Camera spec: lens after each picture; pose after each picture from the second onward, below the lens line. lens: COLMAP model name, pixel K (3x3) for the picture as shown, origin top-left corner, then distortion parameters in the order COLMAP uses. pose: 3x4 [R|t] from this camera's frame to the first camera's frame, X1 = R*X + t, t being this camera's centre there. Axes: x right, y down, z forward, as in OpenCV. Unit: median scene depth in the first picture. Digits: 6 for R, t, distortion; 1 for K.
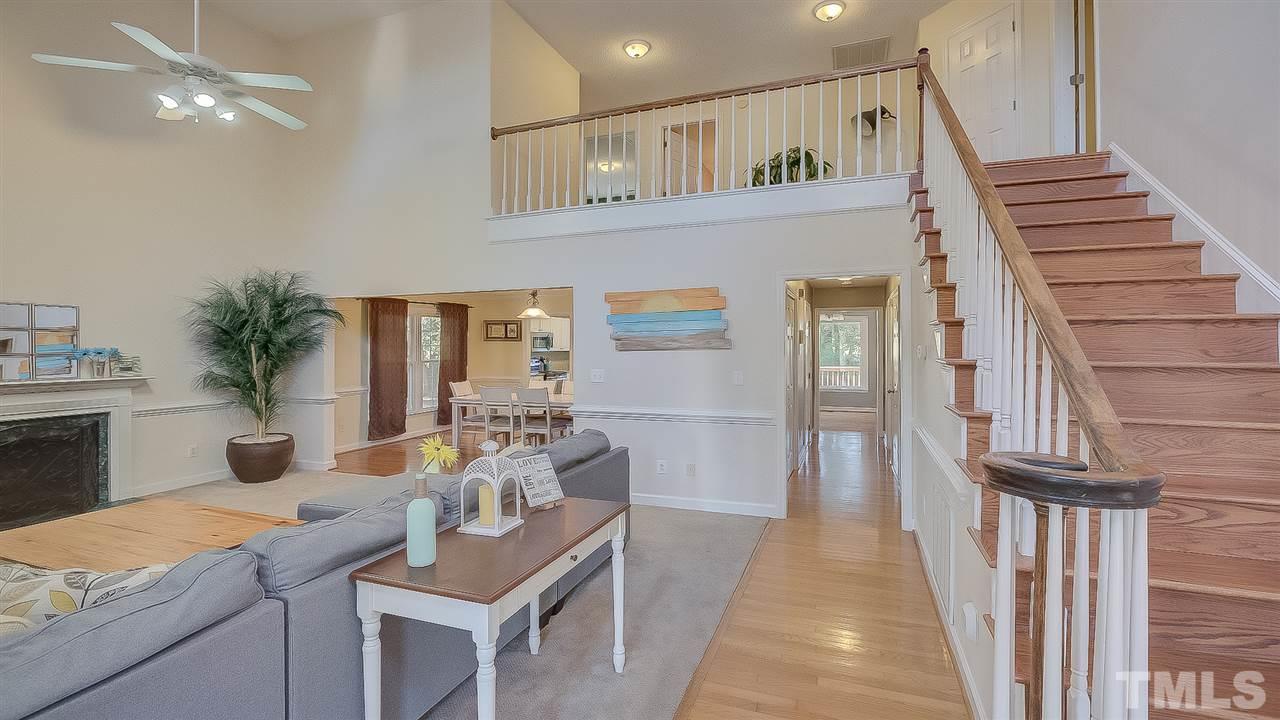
lens RADIAL K [[583.1, 0, 645.2], [0, 583.1, 353.6], [0, 0, 1]] dist [-0.000662, -0.000160]
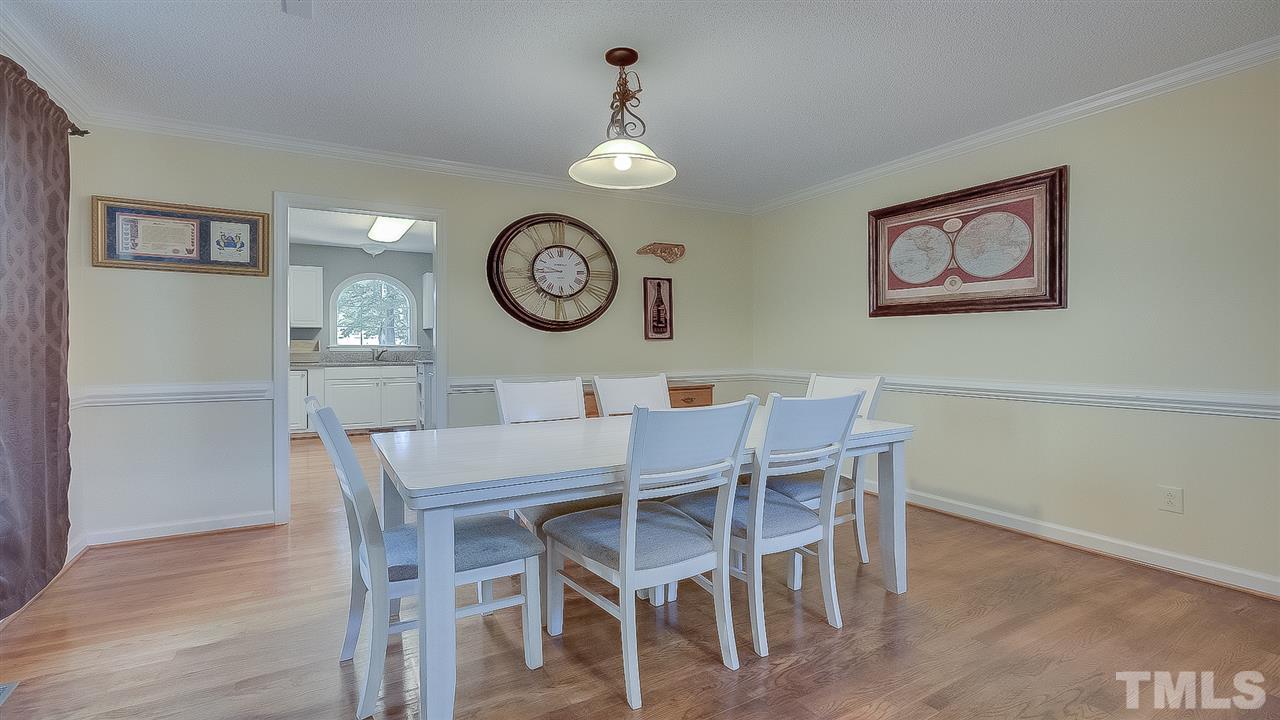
lens RADIAL K [[583.1, 0, 645.2], [0, 583.1, 353.6], [0, 0, 1]] dist [-0.000662, -0.000160]
pose [[0.645993, -0.000566, 0.763344, -0.328997], [0.002454, 0.999996, -0.001335, 0.025530], [-0.763340, 0.002736, 0.645991, 0.603677]]
